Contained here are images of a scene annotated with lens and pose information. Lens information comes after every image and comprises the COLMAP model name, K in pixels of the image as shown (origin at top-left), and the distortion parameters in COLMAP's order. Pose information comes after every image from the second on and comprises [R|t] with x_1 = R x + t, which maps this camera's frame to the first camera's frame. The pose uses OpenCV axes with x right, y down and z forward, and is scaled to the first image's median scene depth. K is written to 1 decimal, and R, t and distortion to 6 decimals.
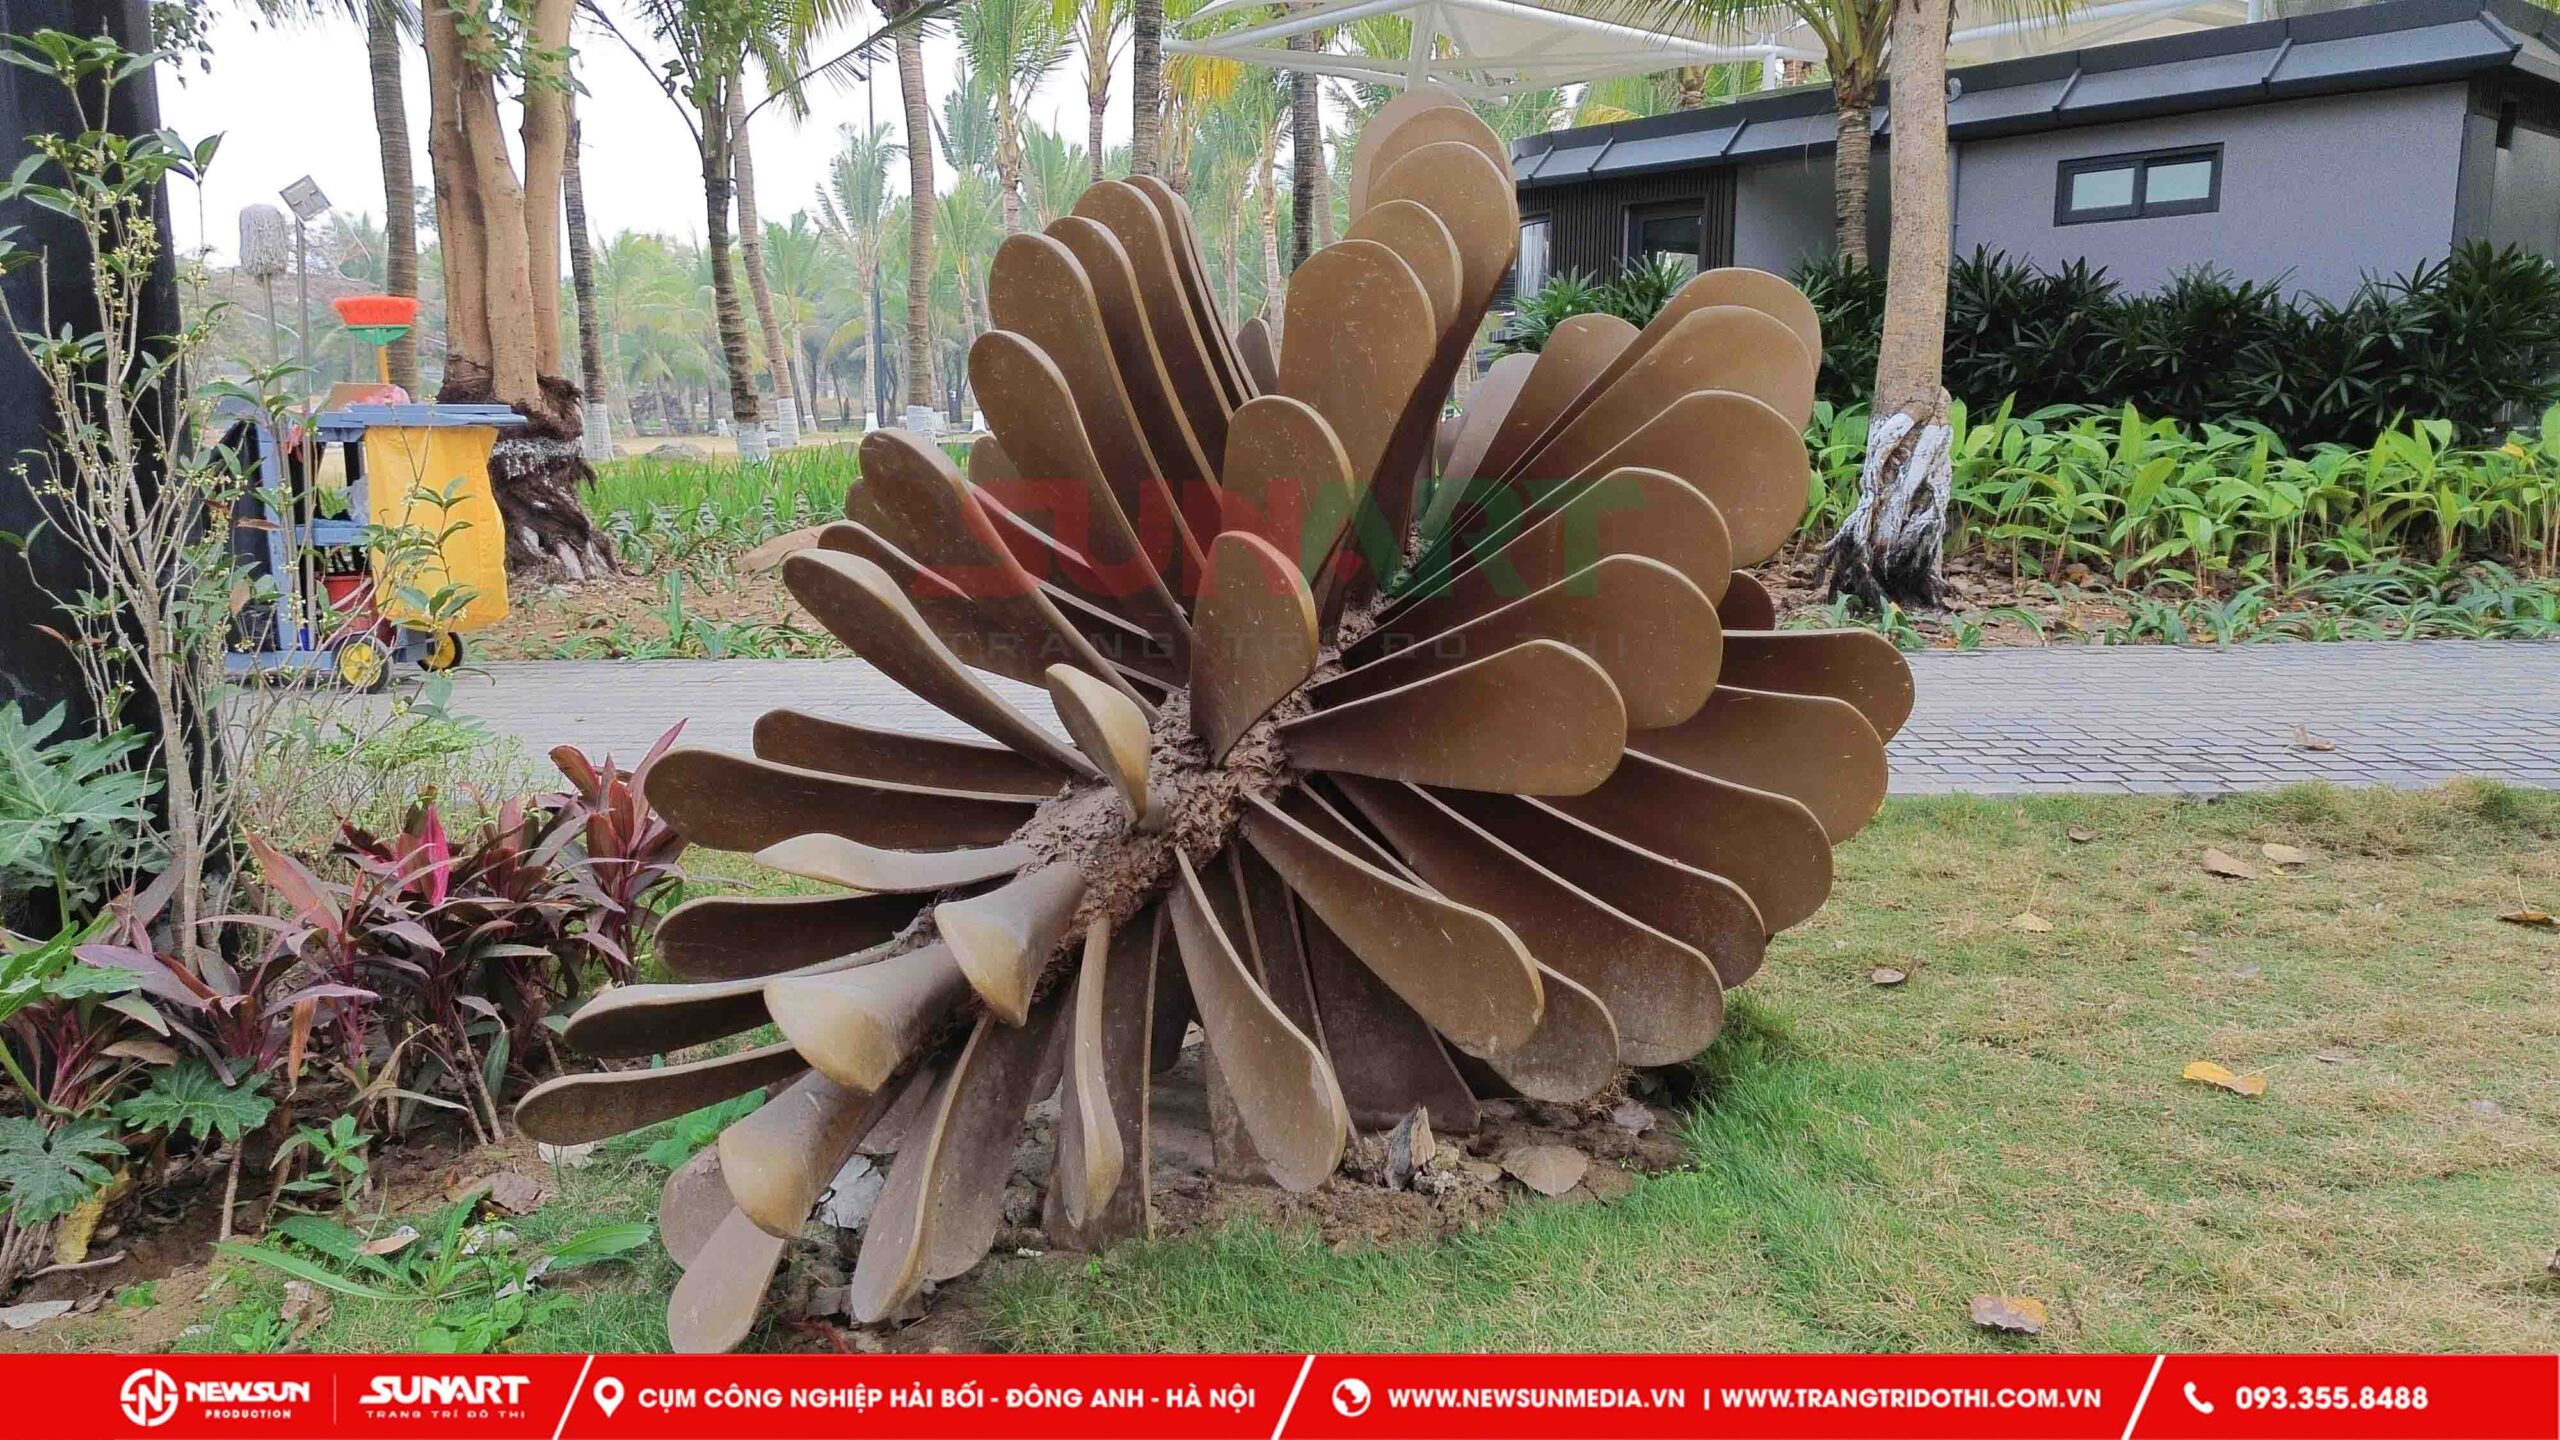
lens RADIAL K [[1807.7, 0, 1271.4], [0, 1807.7, 718.9], [0, 0, 1]] dist [0.079093, -0.081956]
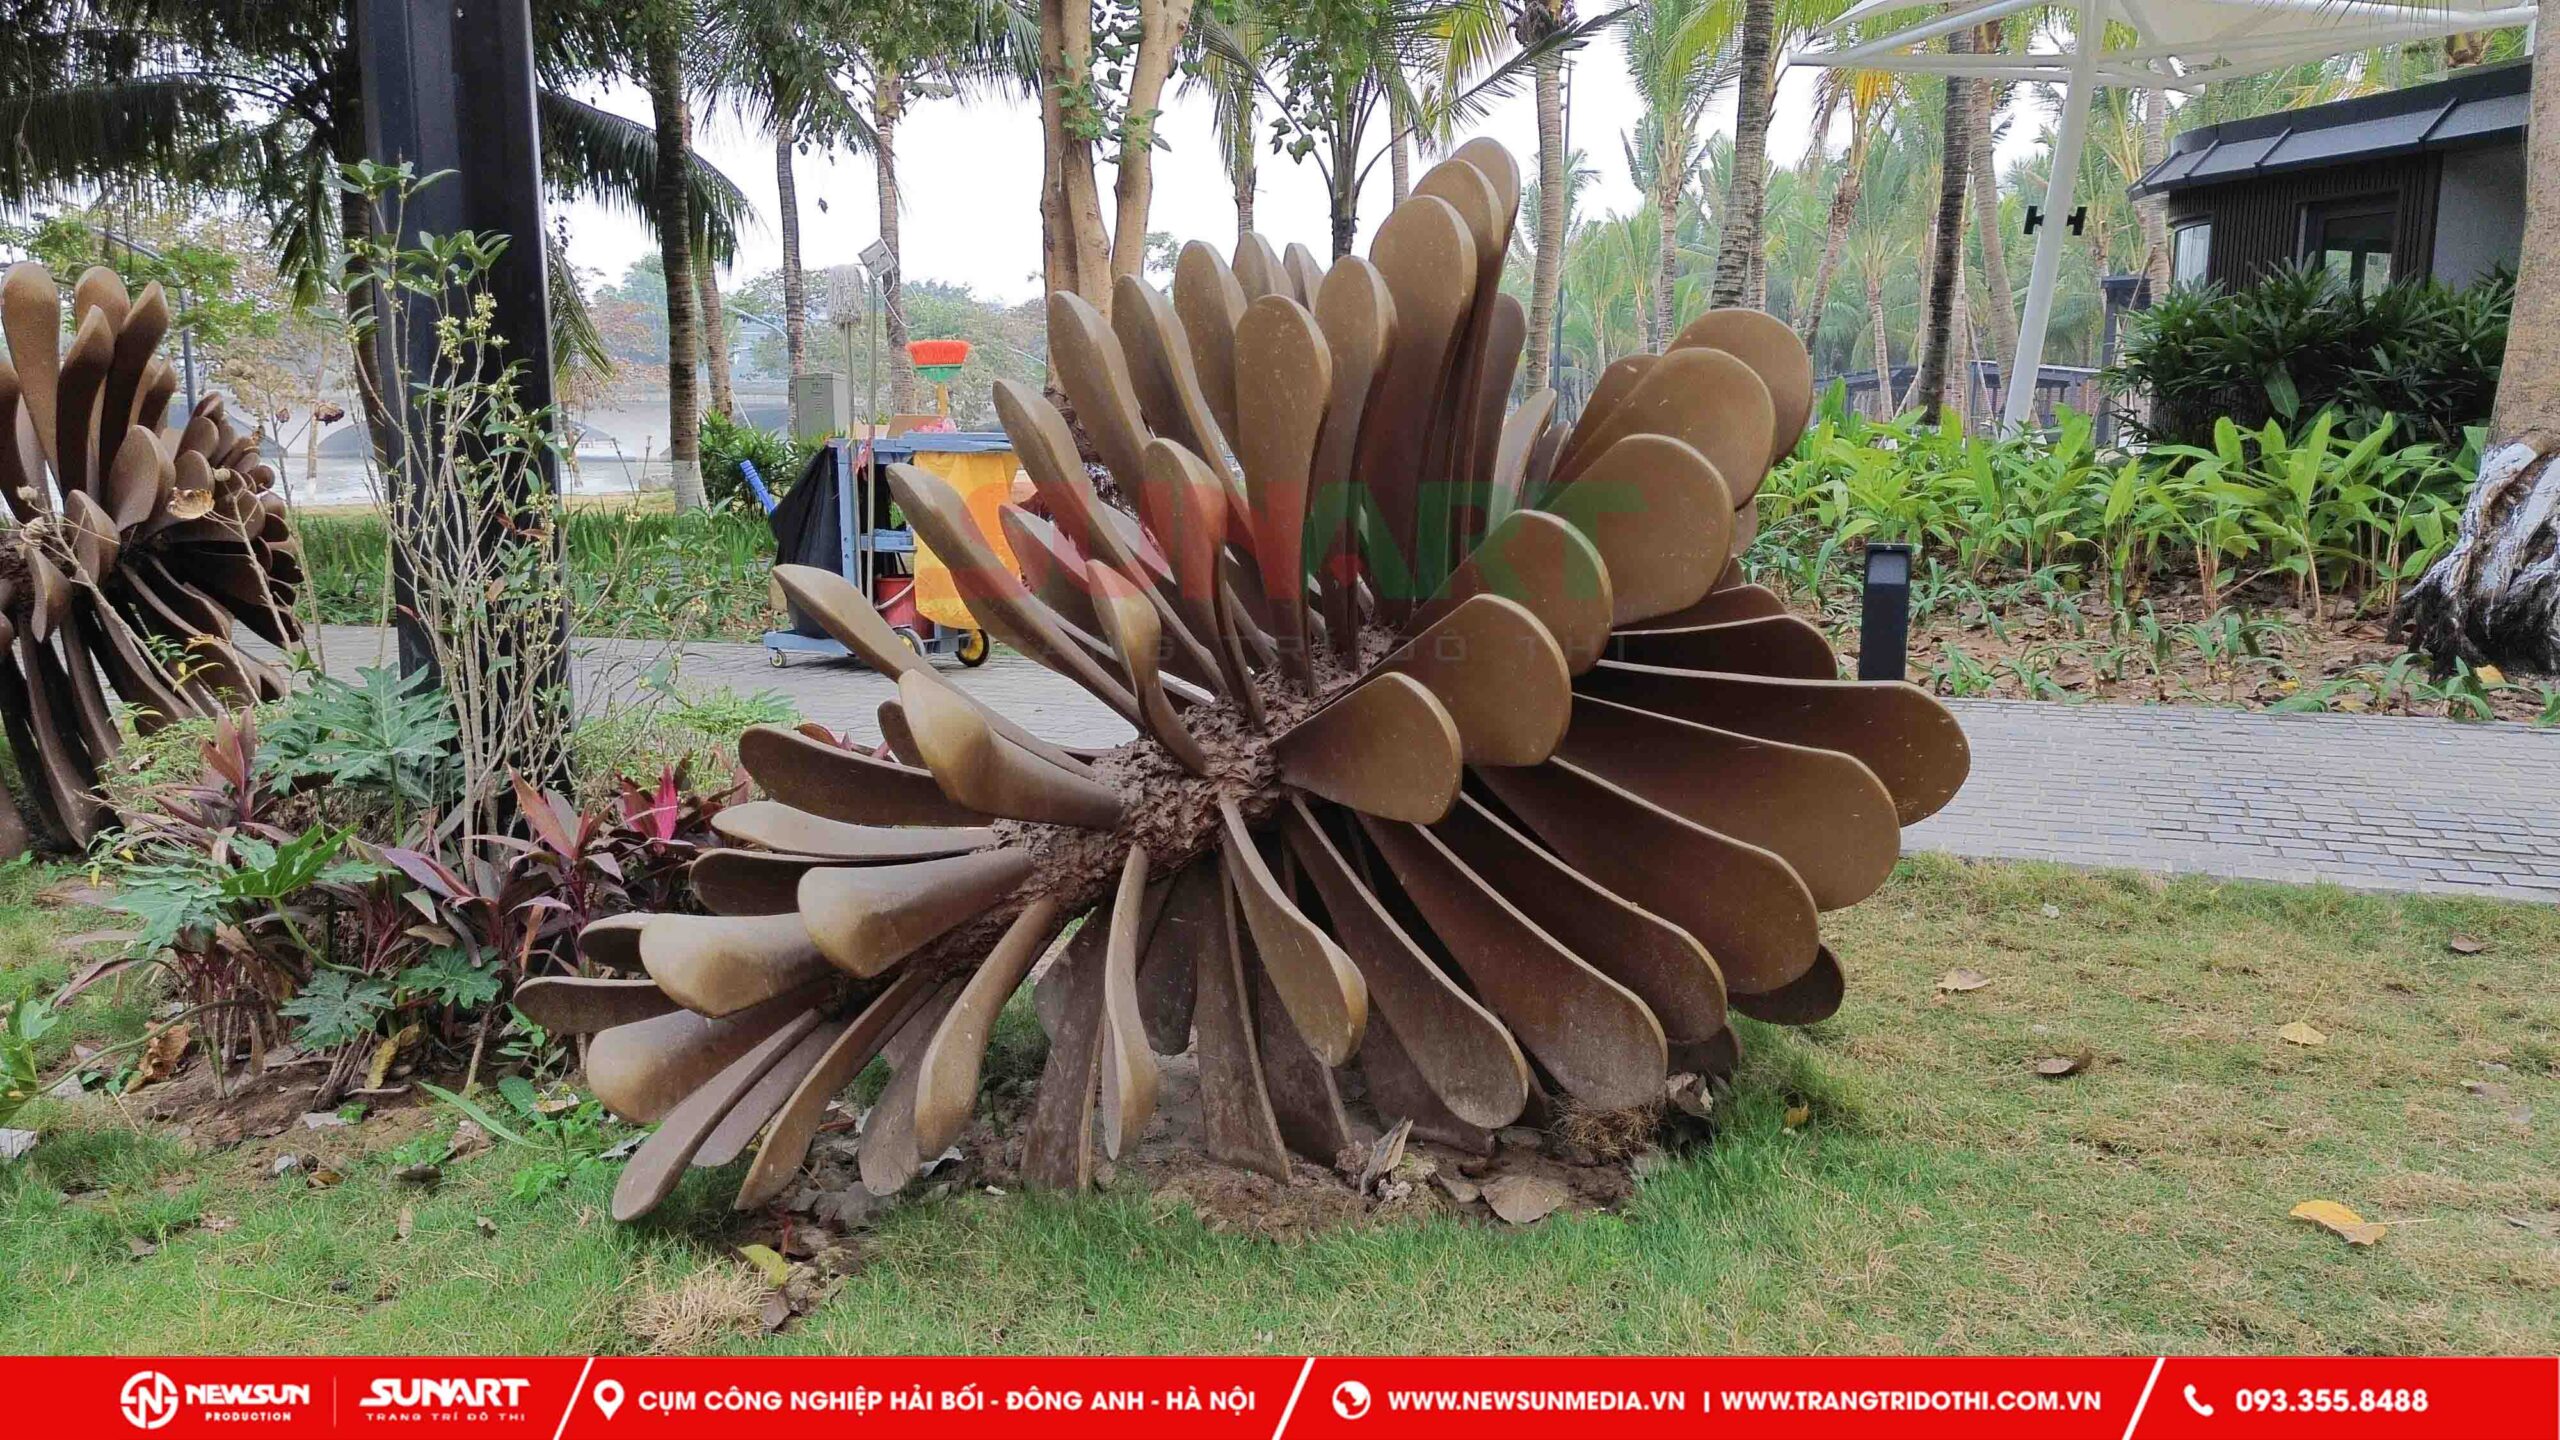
lens RADIAL K [[1807.7, 0, 1271.4], [0, 1807.7, 718.9], [0, 0, 1]] dist [0.079093, -0.081956]
pose [[0.931153, 0.060728, -0.359536, 0.222238], [-0.064719, 0.997903, 0.000939, -0.006305], [0.358839, 0.022394, 0.933131, -0.000207]]
